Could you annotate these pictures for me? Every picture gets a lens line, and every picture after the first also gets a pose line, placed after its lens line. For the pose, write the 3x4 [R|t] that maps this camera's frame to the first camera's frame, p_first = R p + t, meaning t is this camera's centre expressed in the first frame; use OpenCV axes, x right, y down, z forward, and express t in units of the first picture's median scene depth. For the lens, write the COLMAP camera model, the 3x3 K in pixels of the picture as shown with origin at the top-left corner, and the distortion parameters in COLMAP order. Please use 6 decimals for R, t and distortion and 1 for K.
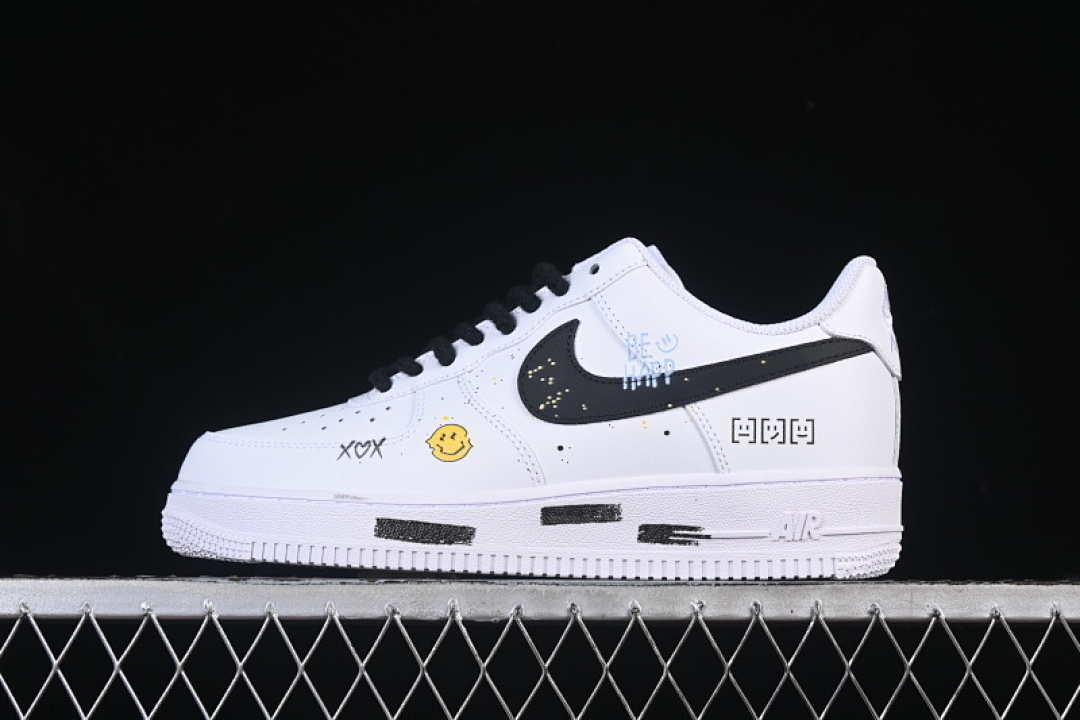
lens RADIAL K [[2396.0, 0, 540.0], [0, 2396.0, 360.0], [0, 0, 1]] dist [0.042622, 0.156027]
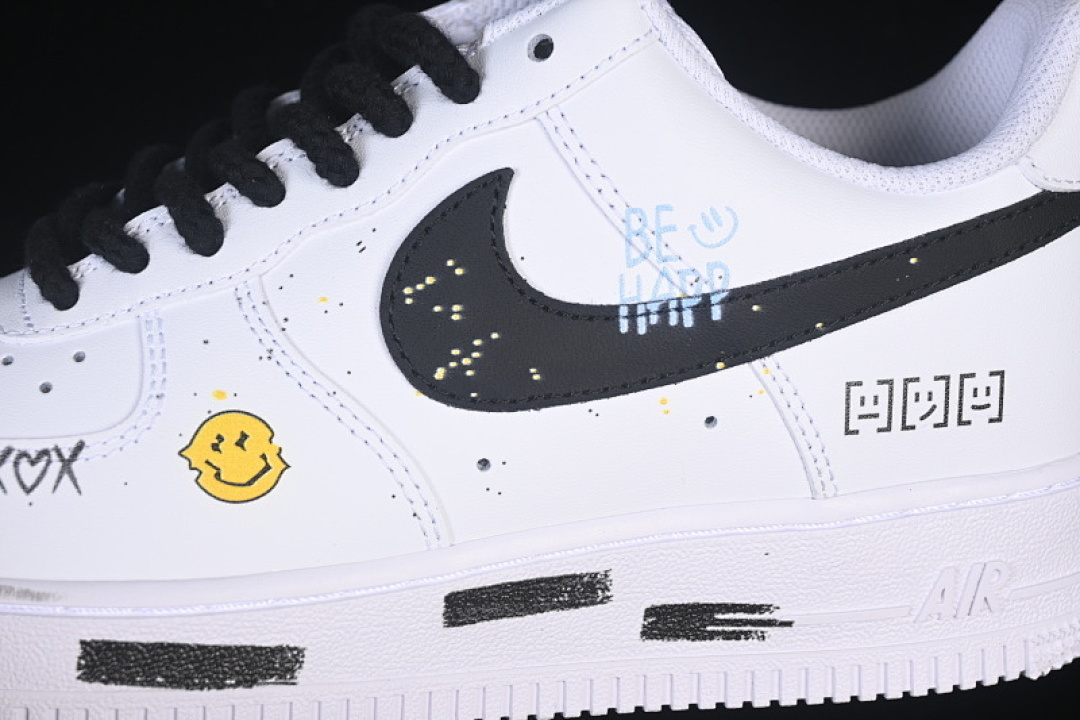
lens RADIAL K [[2396.0, 0, 540.0], [0, 2396.0, 360.0], [0, 0, 1]] dist [0.042622, 0.156027]
pose [[0.976722, -0.048761, 0.208892, -0.075053], [-0.014568, 0.956494, 0.291387, -0.114755], [-0.214012, -0.287647, 0.933519, 0.576512]]
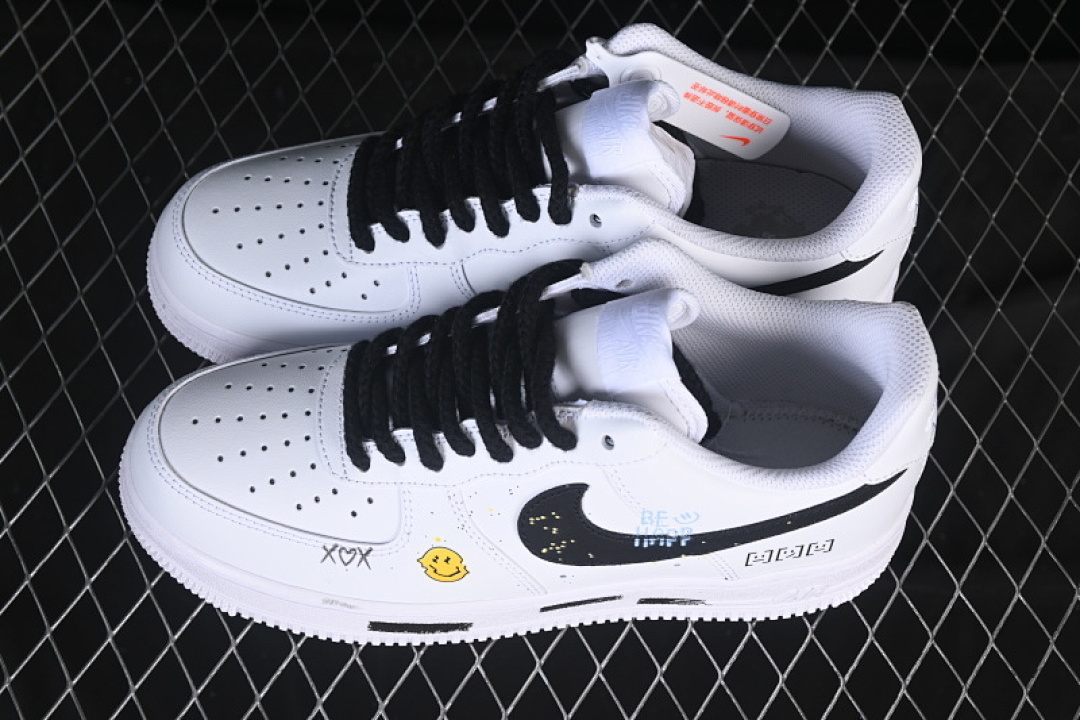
lens RADIAL K [[2396.0, 0, 540.0], [0, 2396.0, 360.0], [0, 0, 1]] dist [0.042622, 0.156027]
pose [[0.995759, -0.054977, 0.073766, -0.064987], [-0.041670, 0.445332, 0.894396, -0.837989], [-0.082021, -0.893676, 0.441152, 0.660248]]
